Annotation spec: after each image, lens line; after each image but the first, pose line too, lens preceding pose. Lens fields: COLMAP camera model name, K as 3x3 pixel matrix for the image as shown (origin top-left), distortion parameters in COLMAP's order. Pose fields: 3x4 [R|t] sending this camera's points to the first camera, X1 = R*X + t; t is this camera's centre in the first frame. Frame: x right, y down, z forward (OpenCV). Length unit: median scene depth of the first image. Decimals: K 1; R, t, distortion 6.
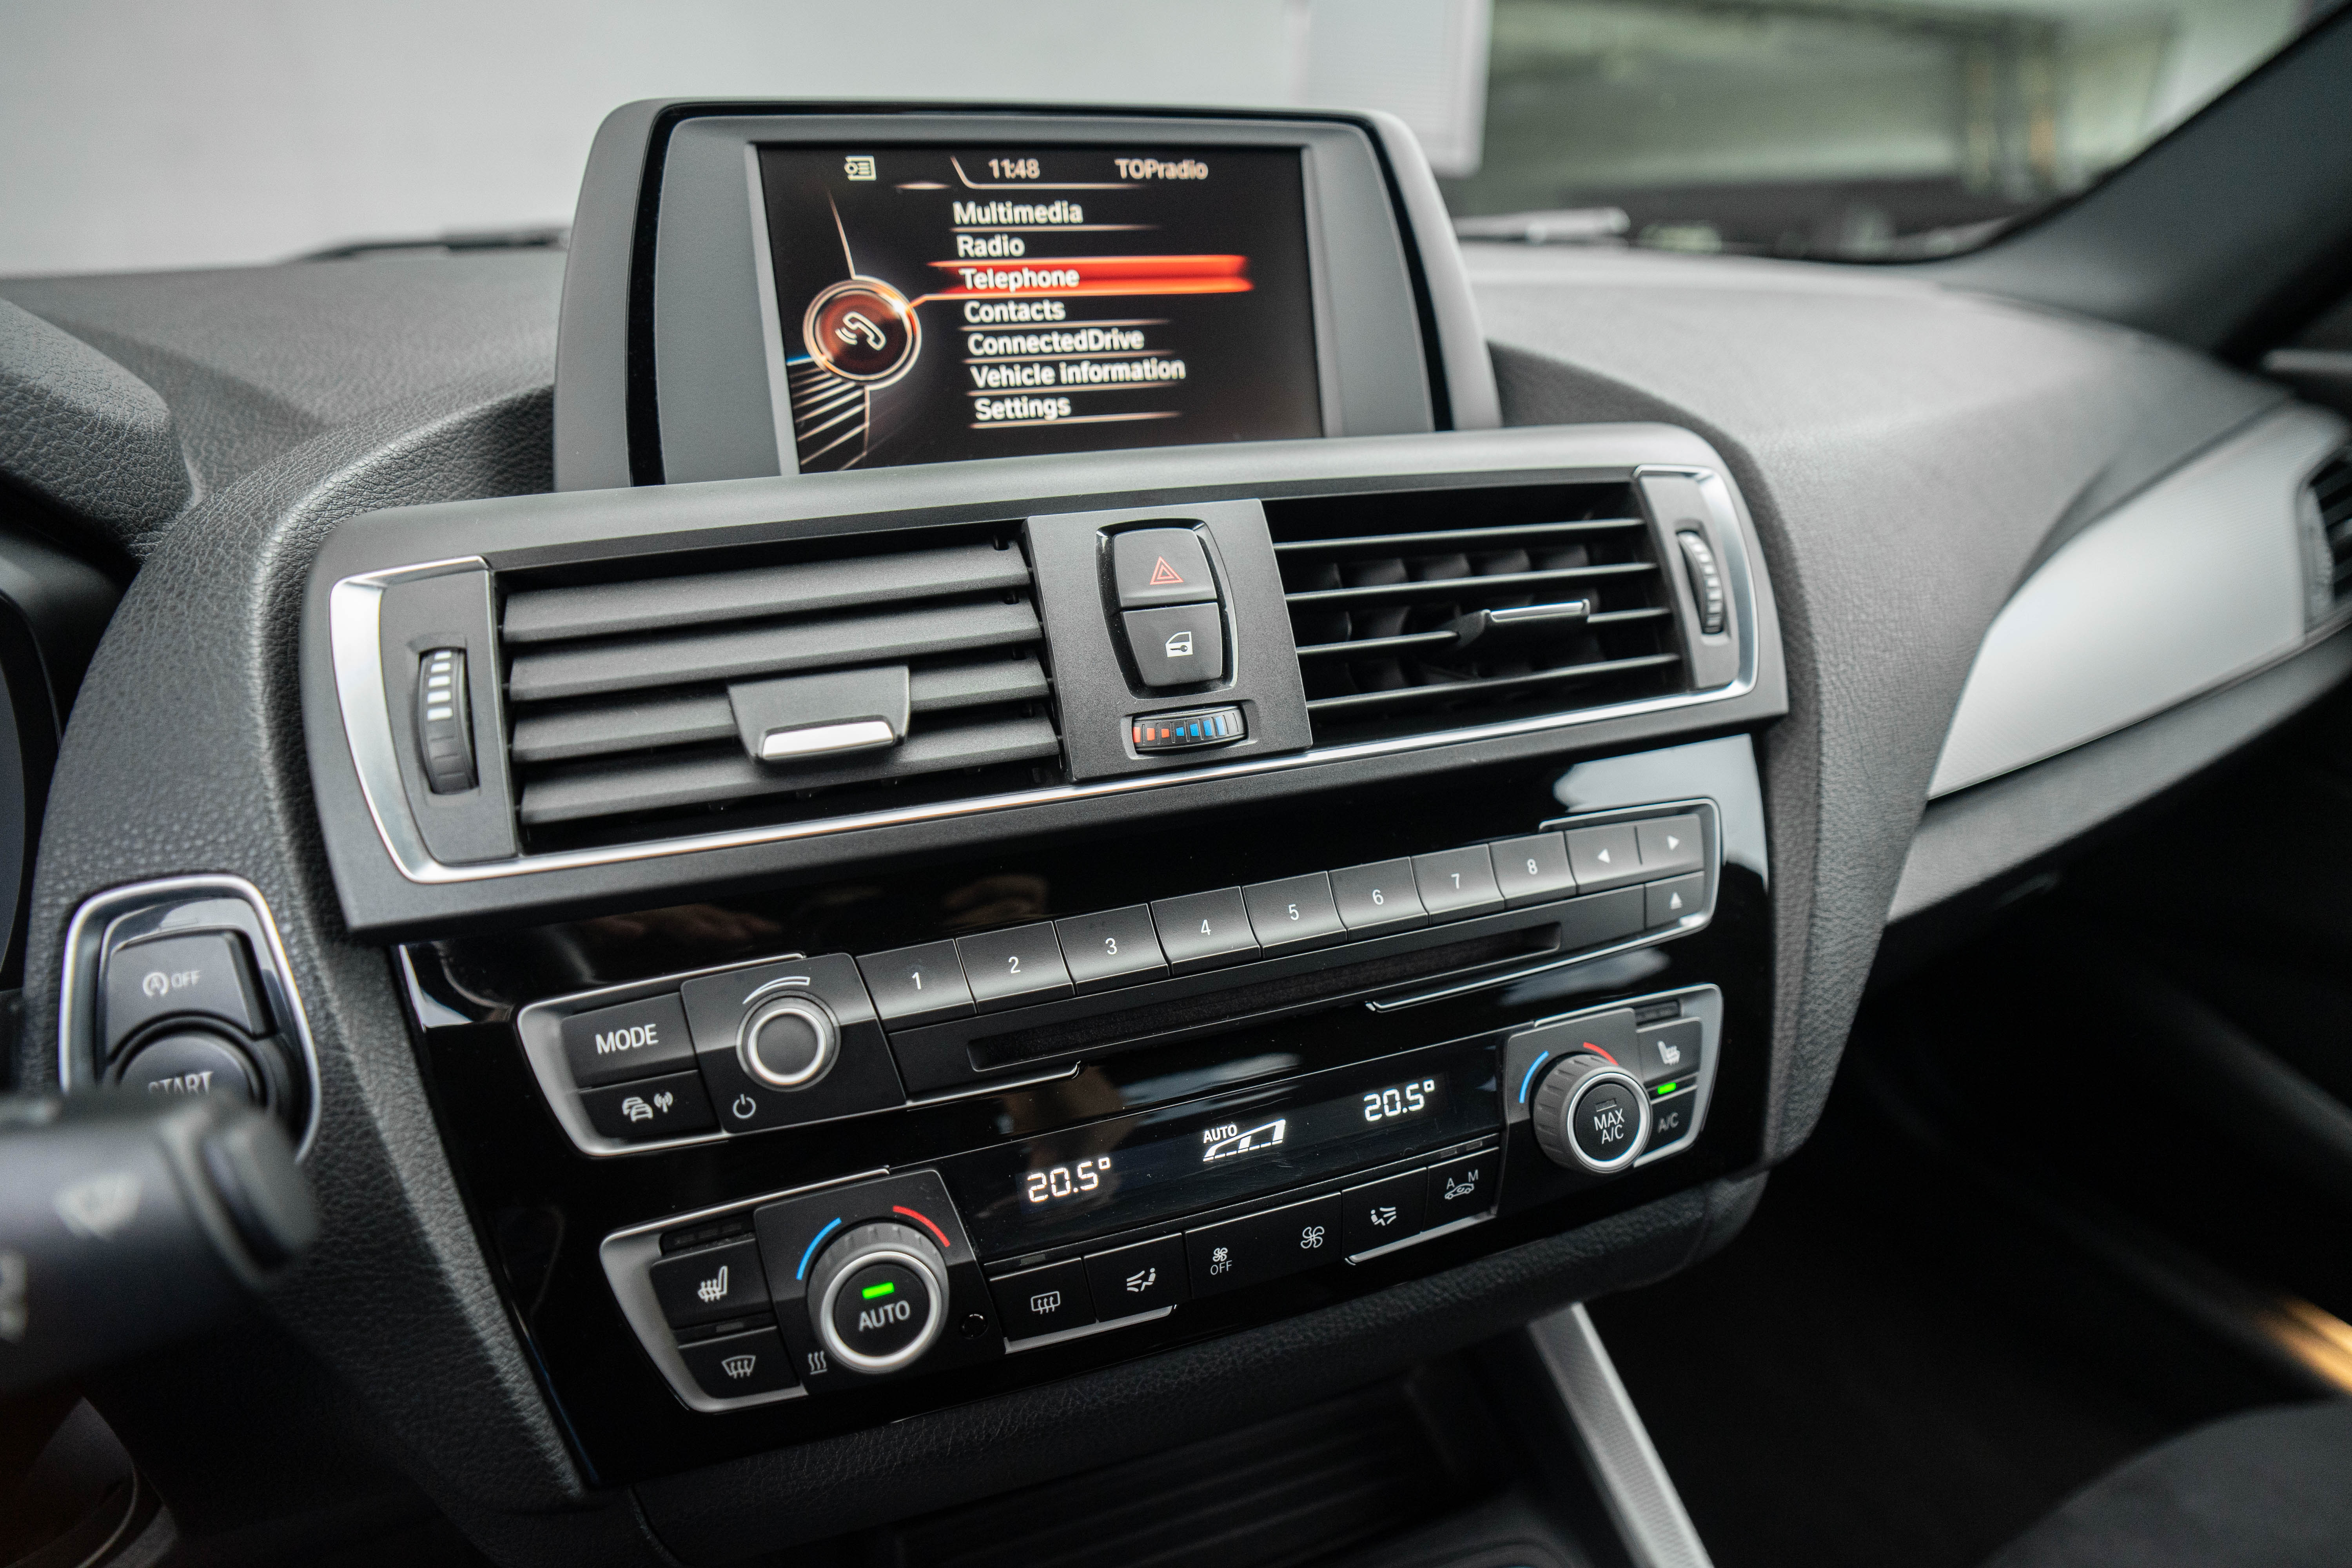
lens RADIAL K [[1223.1, 0, 1183.5], [0, 1223.1, 776.2], [0, 0, 1]] dist [-0.041407, 0.000317]
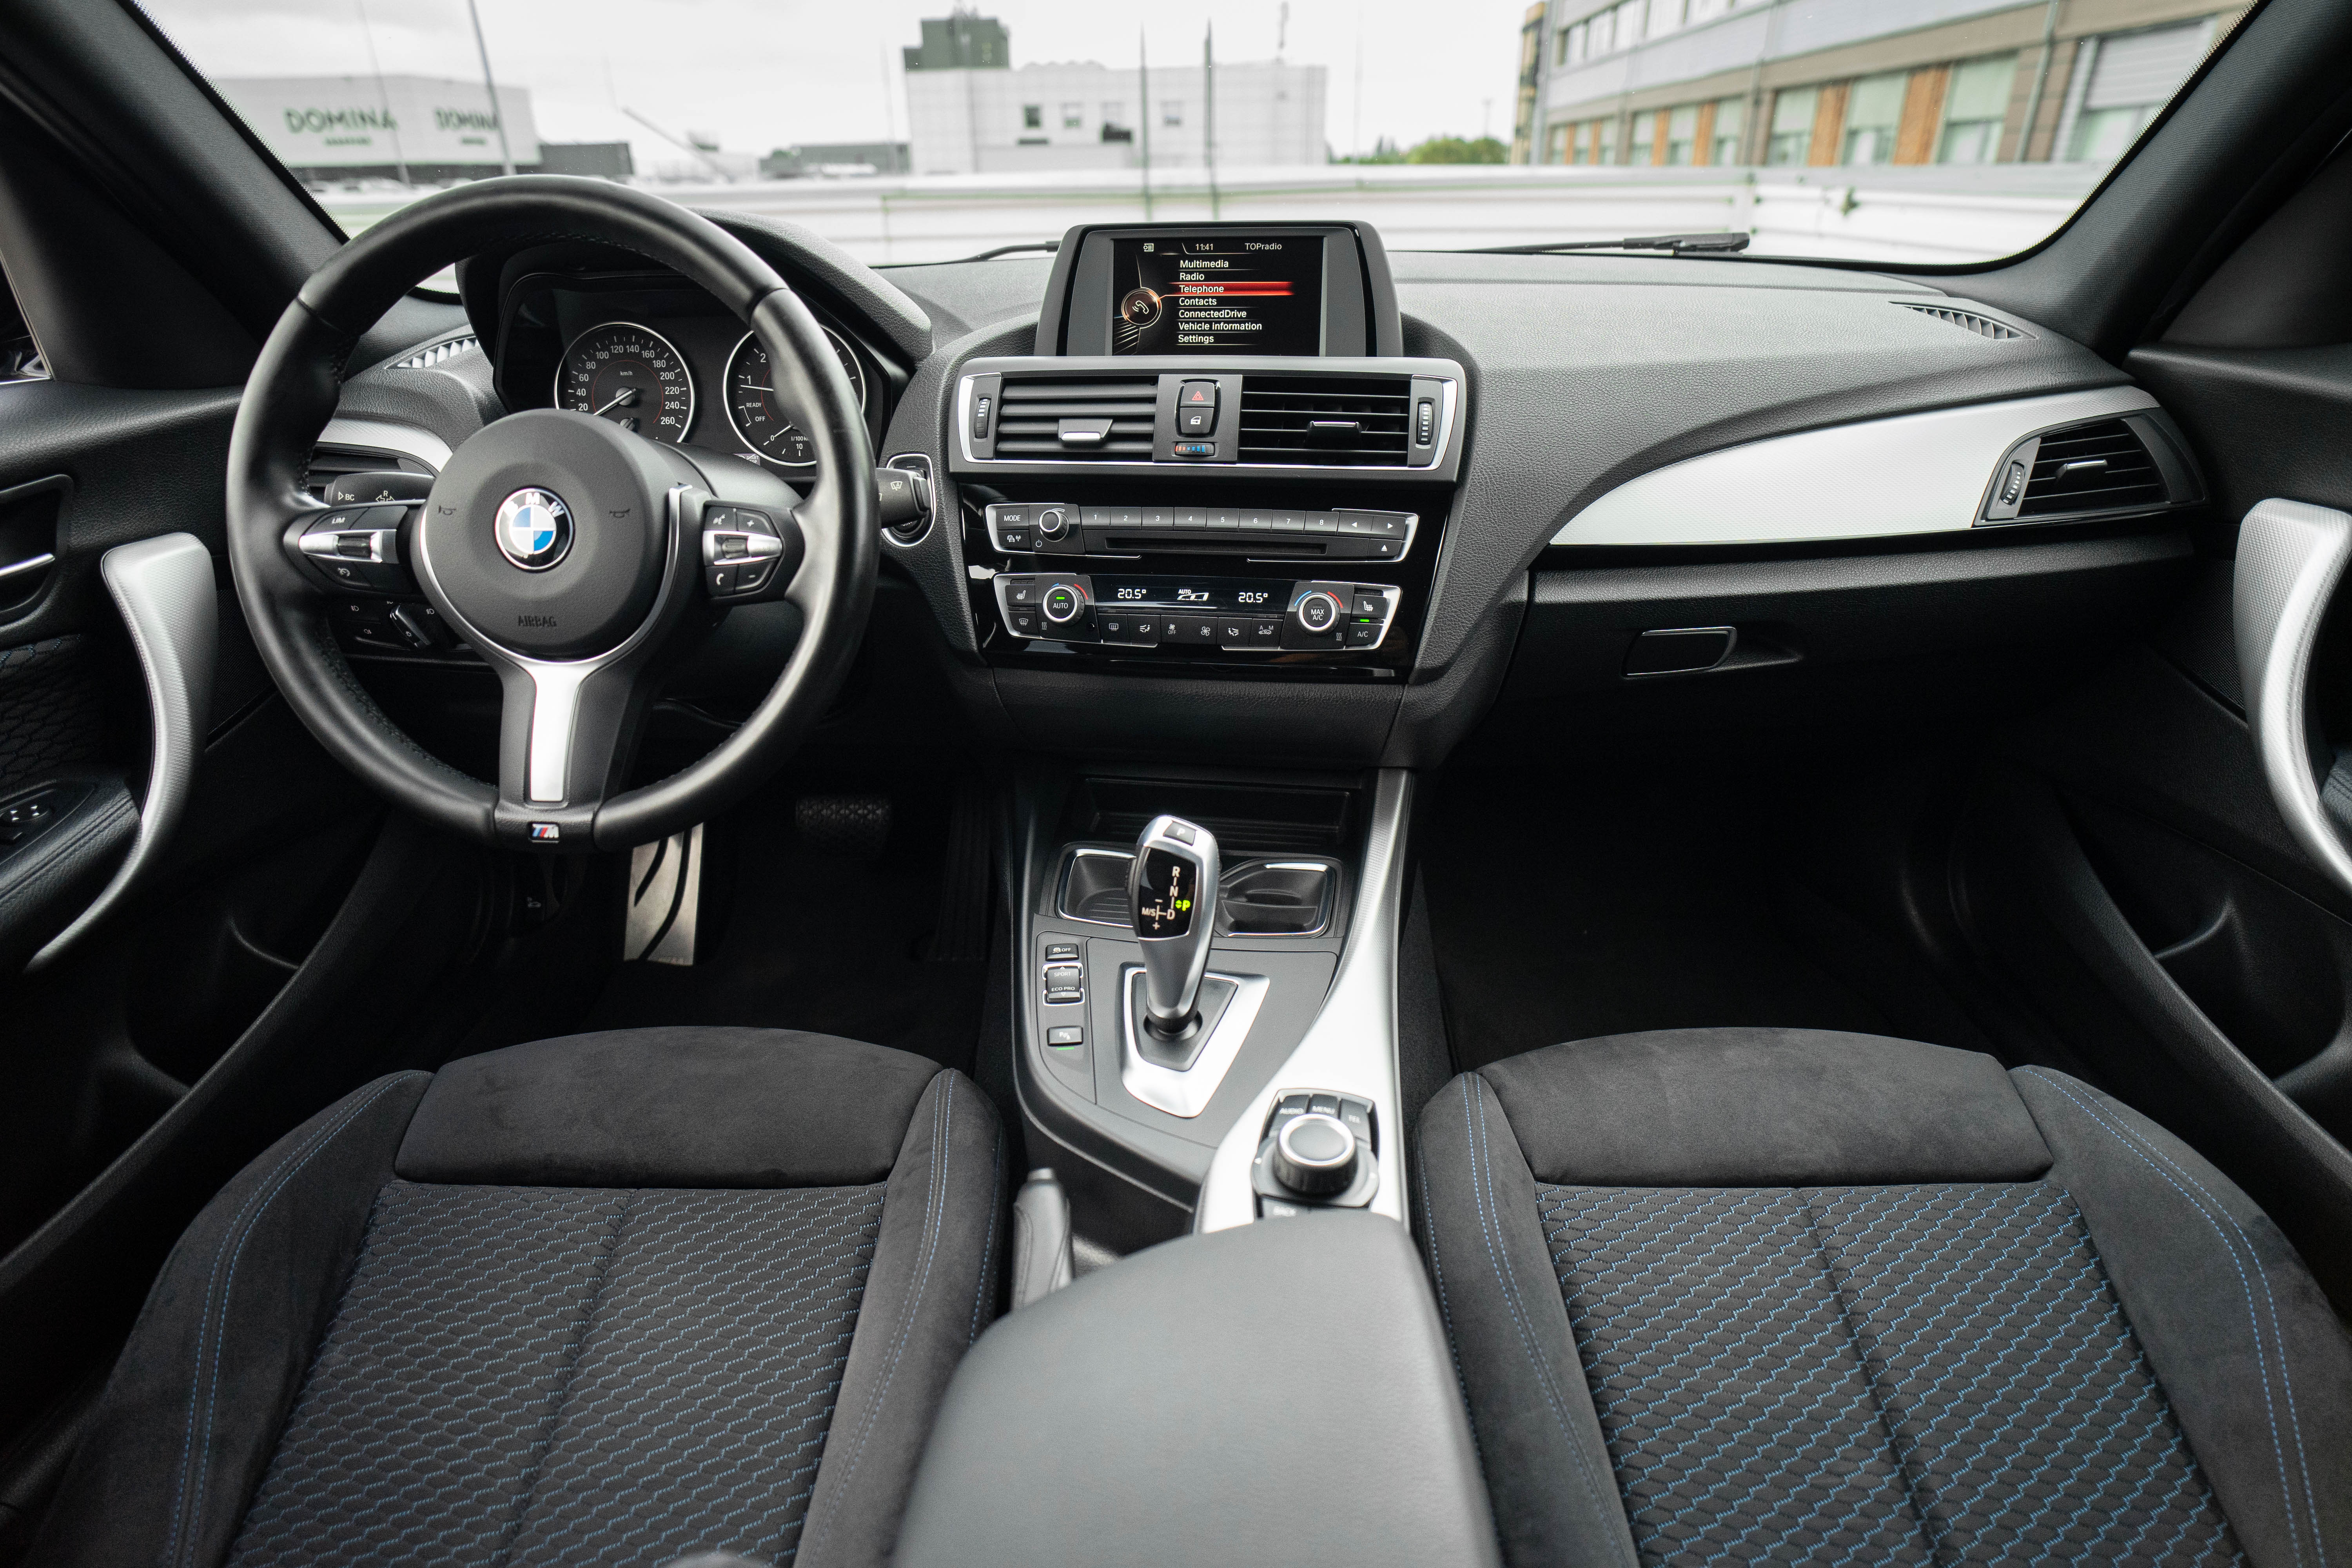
lens RADIAL K [[1225.7, 0, 1186.0], [0, 1225.7, 754.4], [0, 0, 1]] dist [-0.033628, 0.000451]
pose [[0.885130, 0.192100, -0.423843, 1.315501], [-0.177637, 0.981325, 0.073803, 0.447766], [0.430106, 0.009965, 0.902724, -1.593058]]
